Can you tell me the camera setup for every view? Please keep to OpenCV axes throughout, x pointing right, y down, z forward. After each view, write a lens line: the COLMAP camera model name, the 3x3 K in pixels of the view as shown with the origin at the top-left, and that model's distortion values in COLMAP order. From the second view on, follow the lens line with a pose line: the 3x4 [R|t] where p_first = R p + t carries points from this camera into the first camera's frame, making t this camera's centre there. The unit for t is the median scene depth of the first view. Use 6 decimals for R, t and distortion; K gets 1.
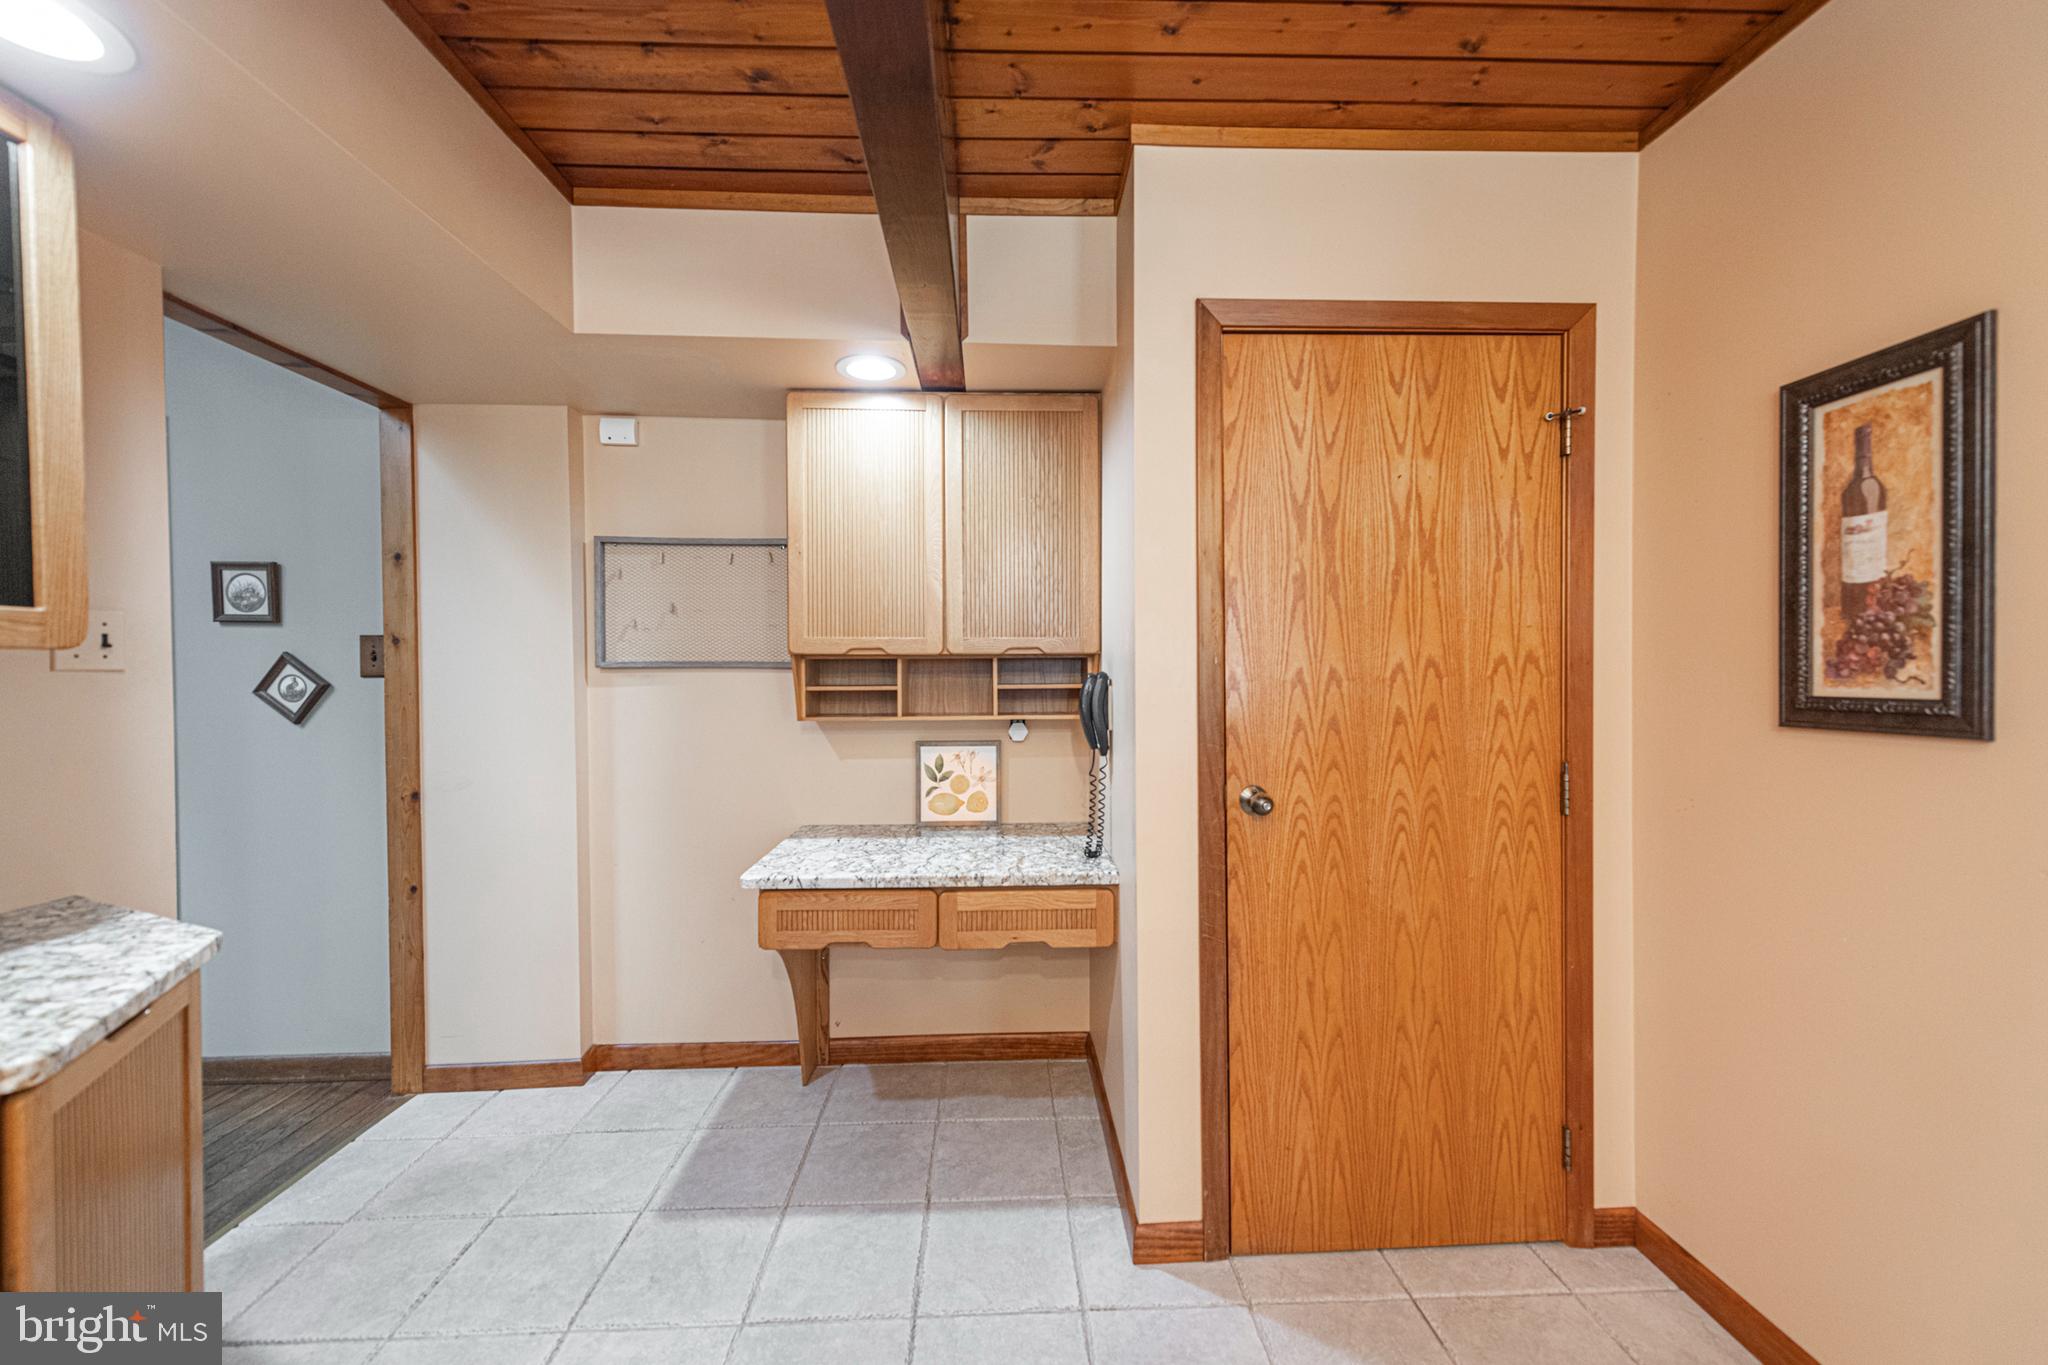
lens RADIAL K [[834.1, 0, 1031.0], [0, 834.1, 678.2], [0, 0, 1]] dist [0.006882, -0.000161]
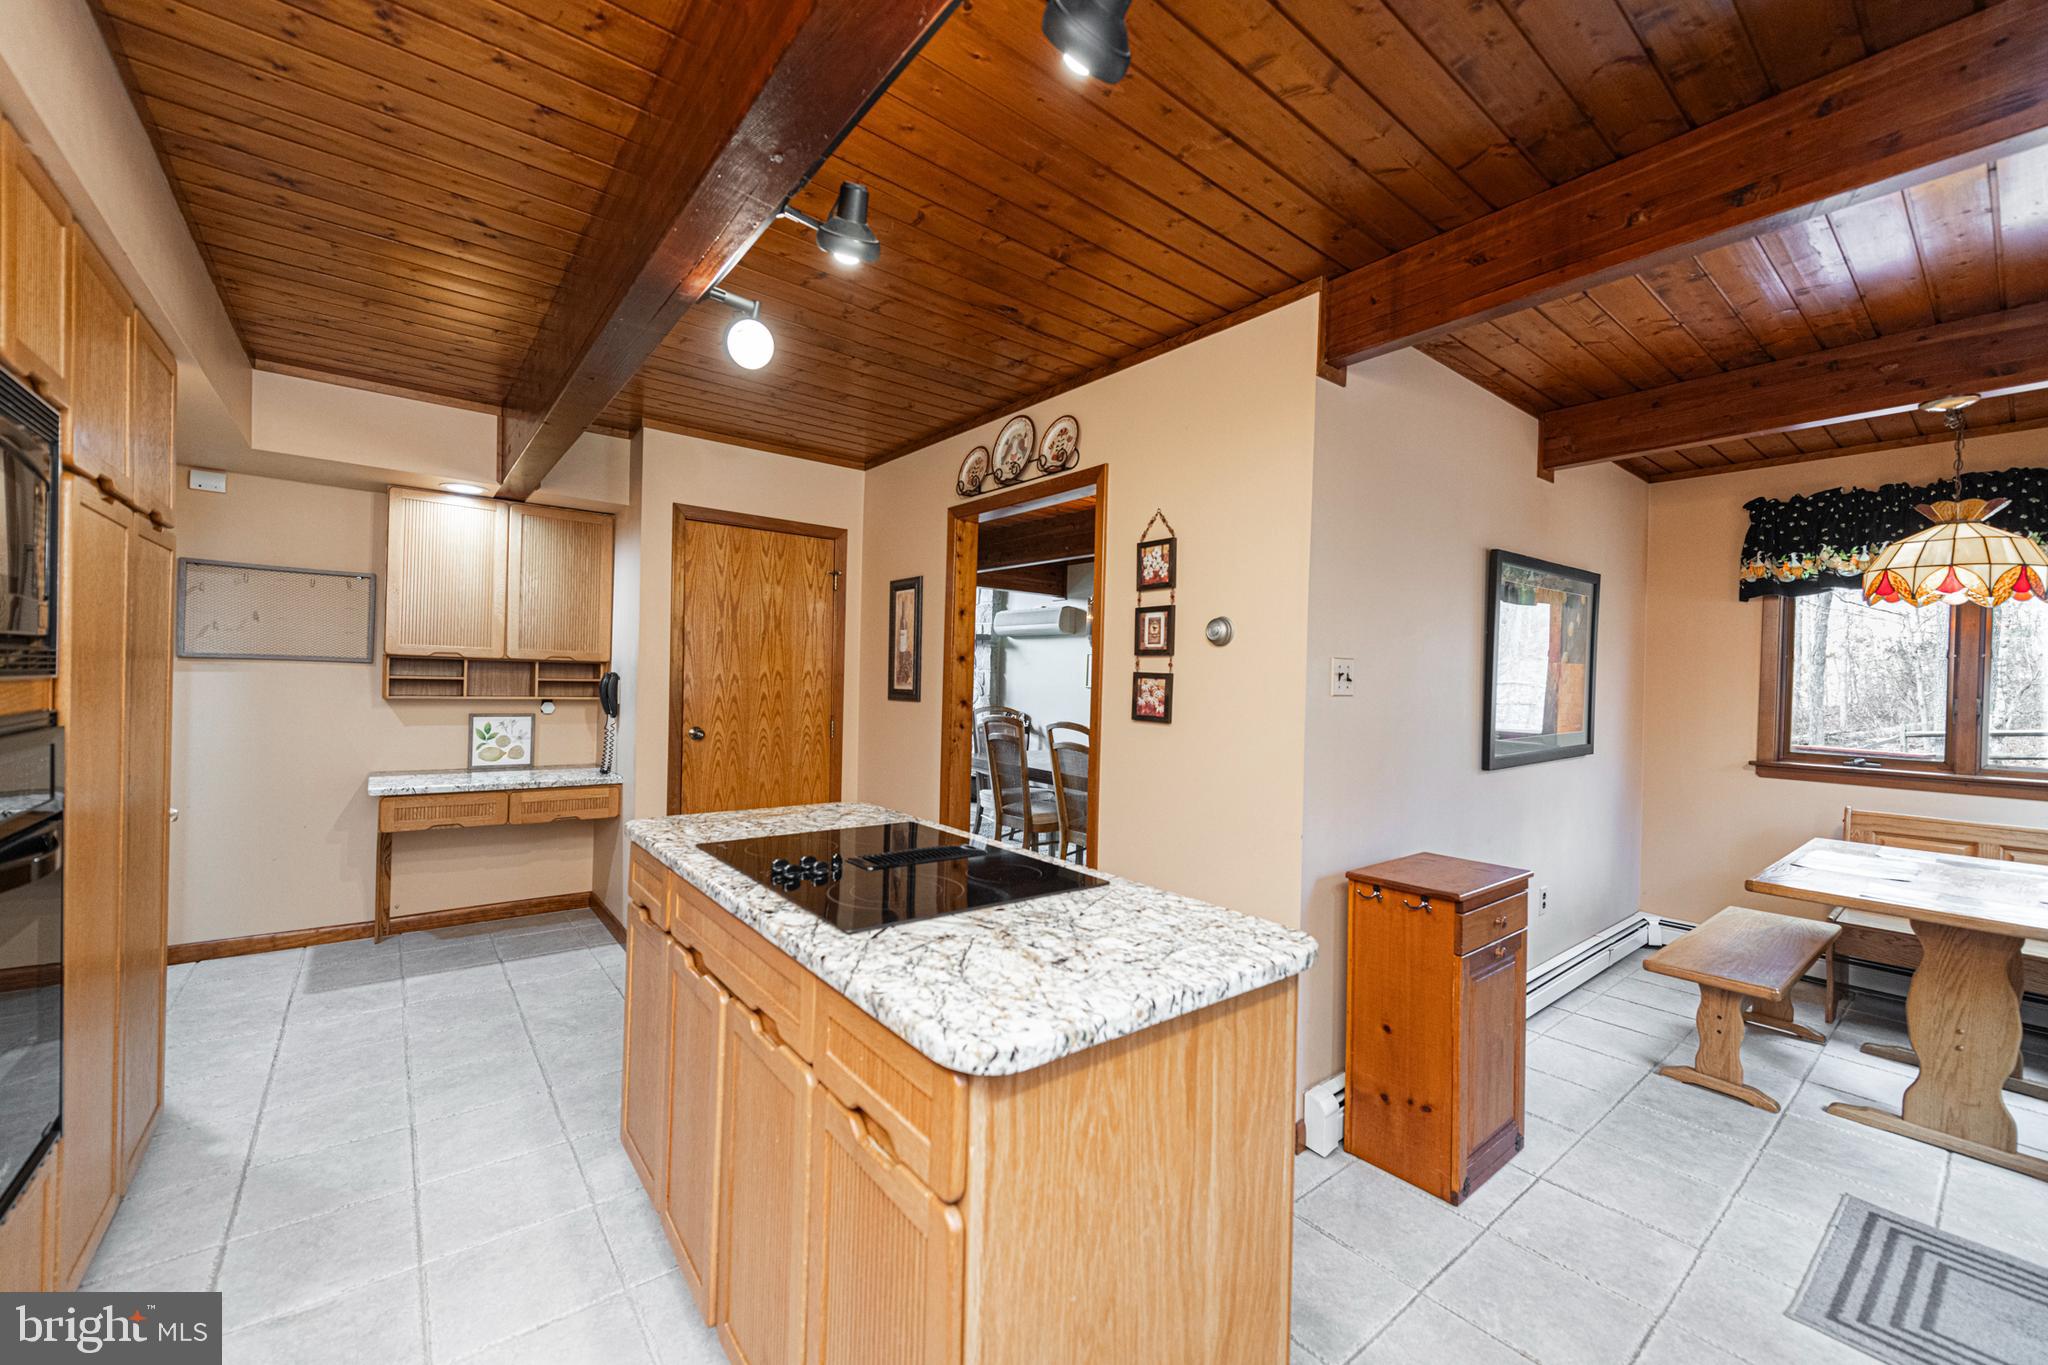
lens RADIAL K [[796.2, 0, 1027.4], [0, 796.2, 685.2], [0, 0, 1]] dist [0.005016, -0.000299]
pose [[0.812430, 0.023271, 0.582594, -0.241084], [-0.024726, 0.999679, -0.005450, 0.009391], [-0.582534, -0.009977, 0.812745, -1.175581]]
